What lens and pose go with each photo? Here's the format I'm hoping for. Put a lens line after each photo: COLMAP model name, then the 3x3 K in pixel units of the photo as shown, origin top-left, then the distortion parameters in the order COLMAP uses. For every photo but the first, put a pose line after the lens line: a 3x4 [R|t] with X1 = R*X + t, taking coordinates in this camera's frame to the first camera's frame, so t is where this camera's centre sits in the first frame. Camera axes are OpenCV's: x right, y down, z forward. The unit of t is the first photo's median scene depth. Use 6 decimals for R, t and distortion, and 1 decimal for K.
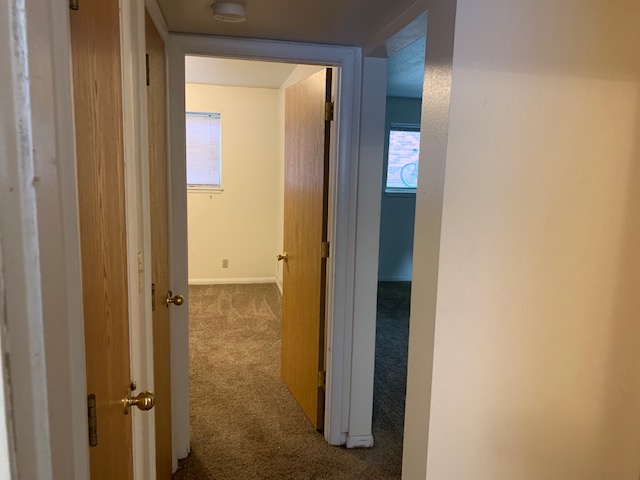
lens RADIAL K [[489.3, 0, 321.3], [0, 489.3, 240.0], [0, 0, 1]] dist [0.033225, -0.032436]
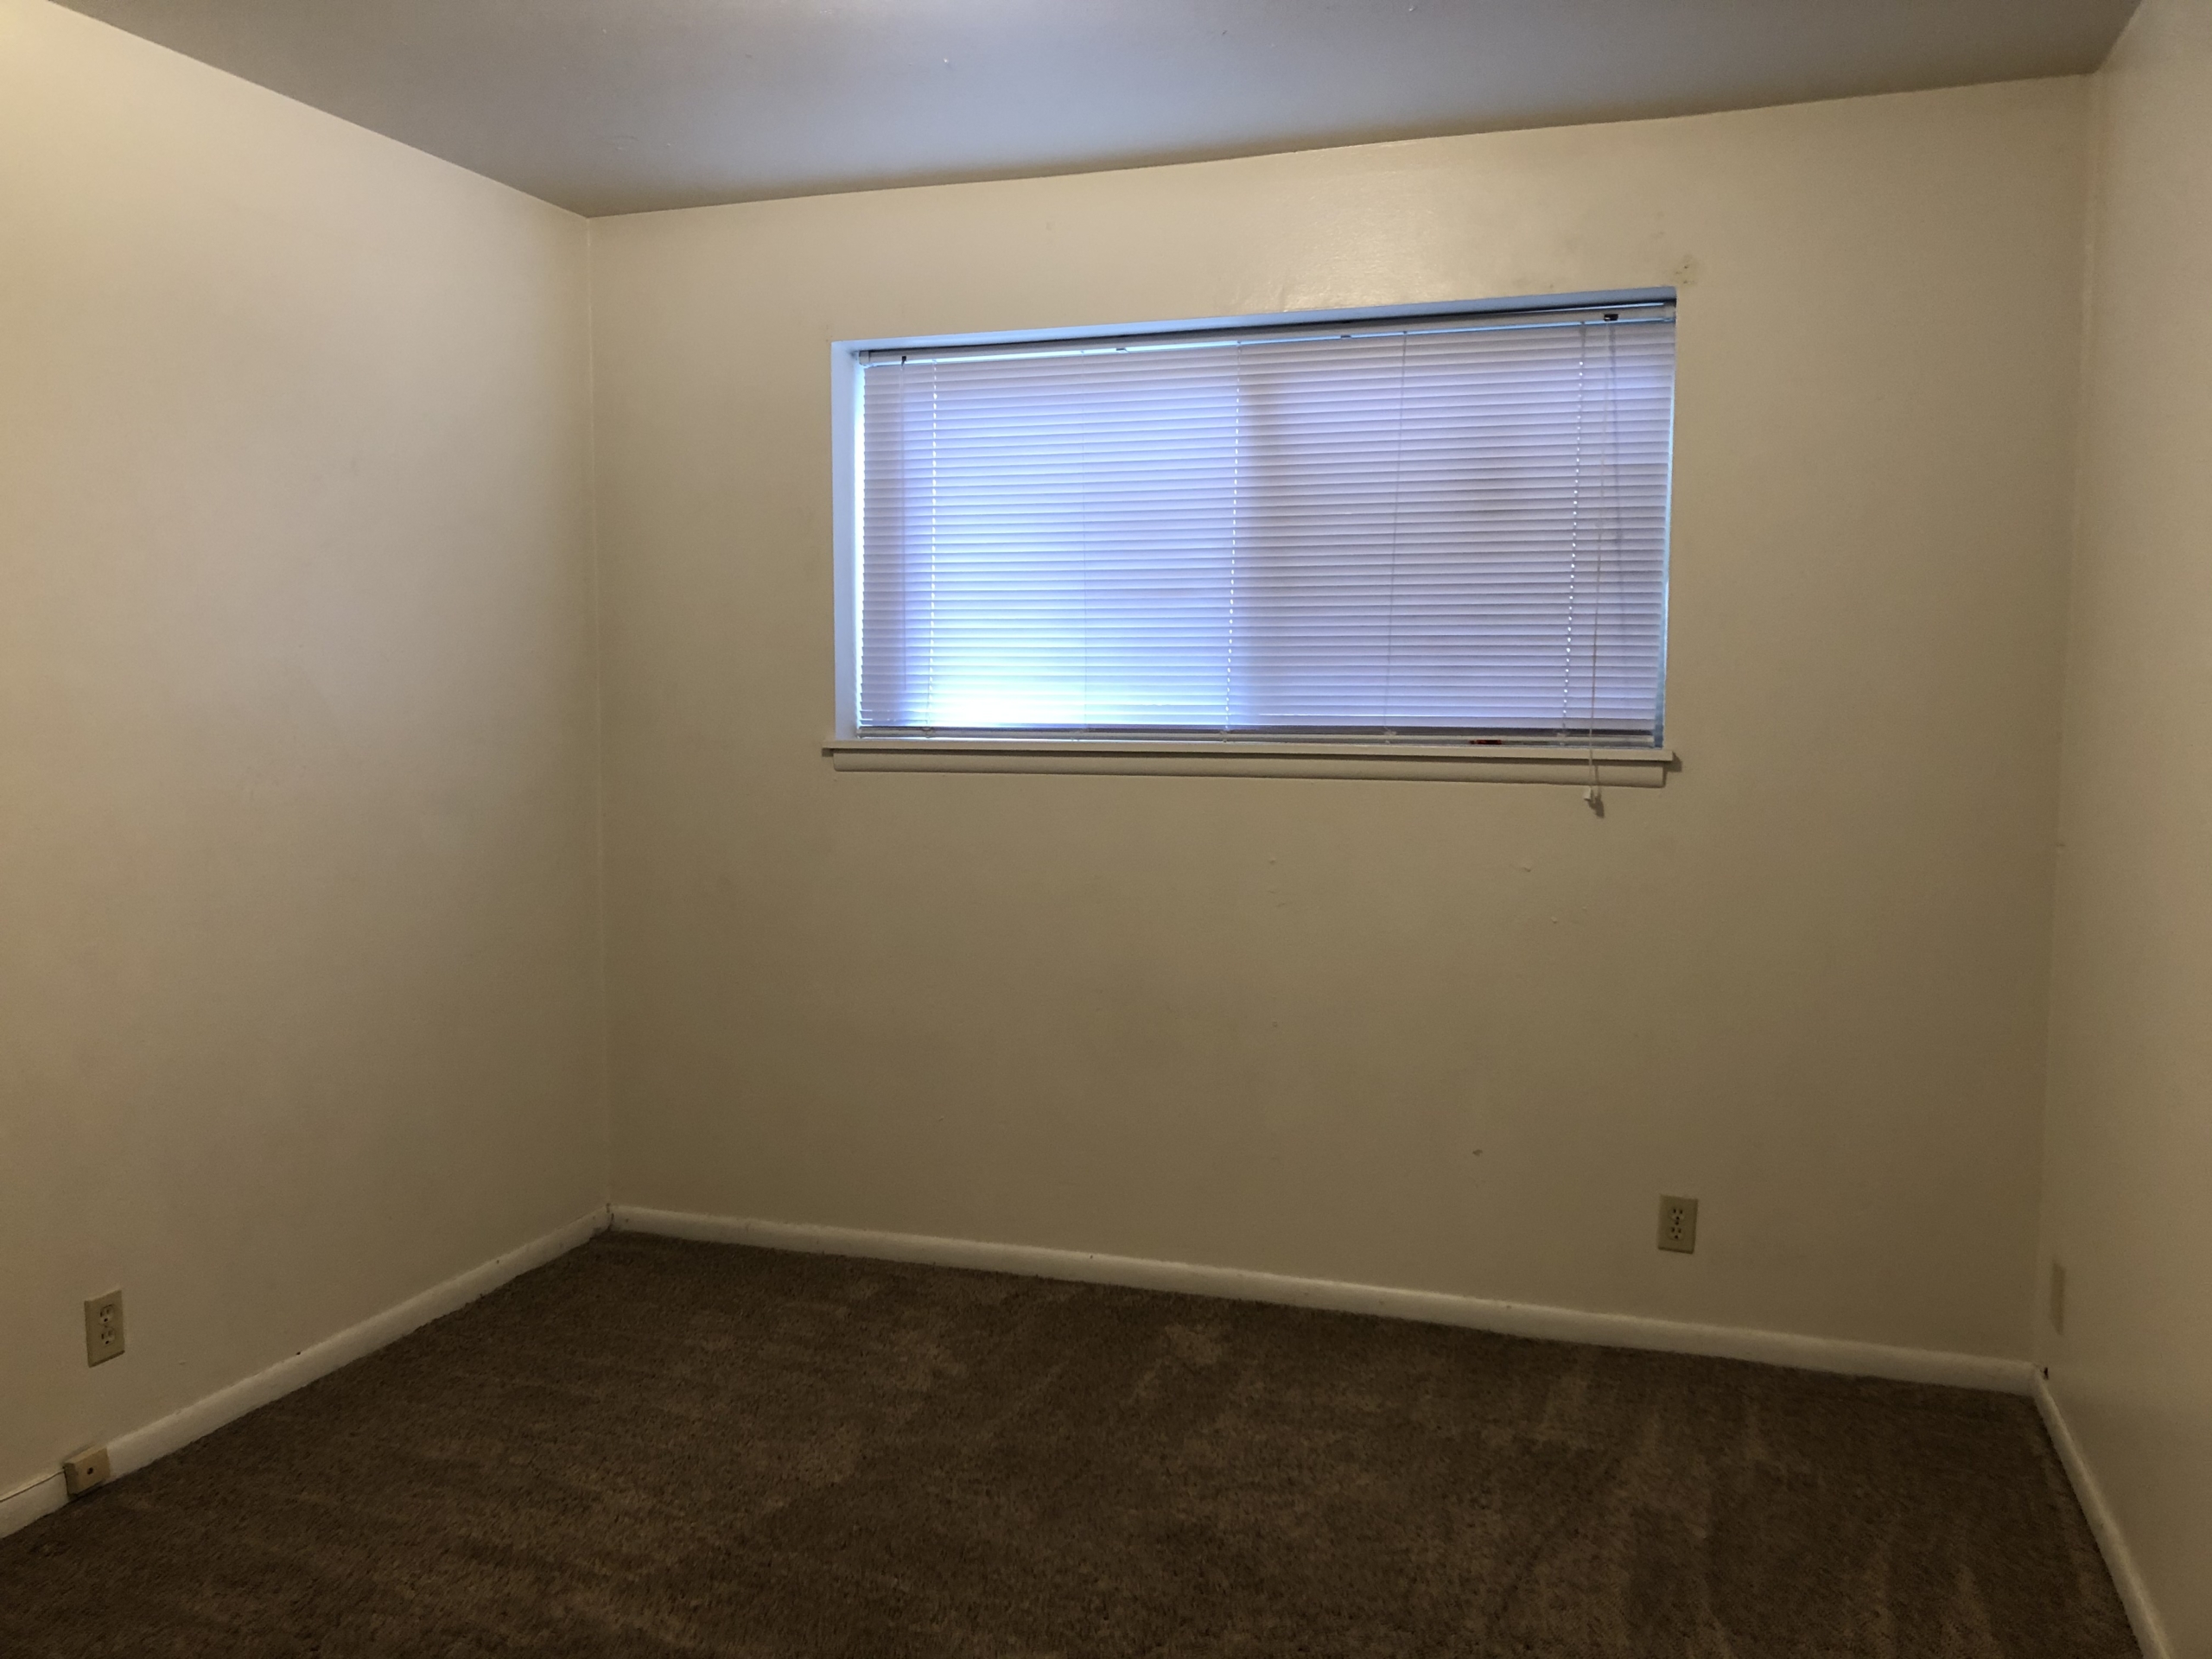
lens RADIAL K [[1817.2, 0, 1106.6], [0, 1817.2, 826.7], [0, 0, 1]] dist [0.036426, -0.020300]
pose [[0.870234, 0.016467, -0.492363, -0.069891], [-0.045636, 0.997838, -0.047289, -0.045118], [0.490520, 0.063622, 0.869104, 0.398211]]
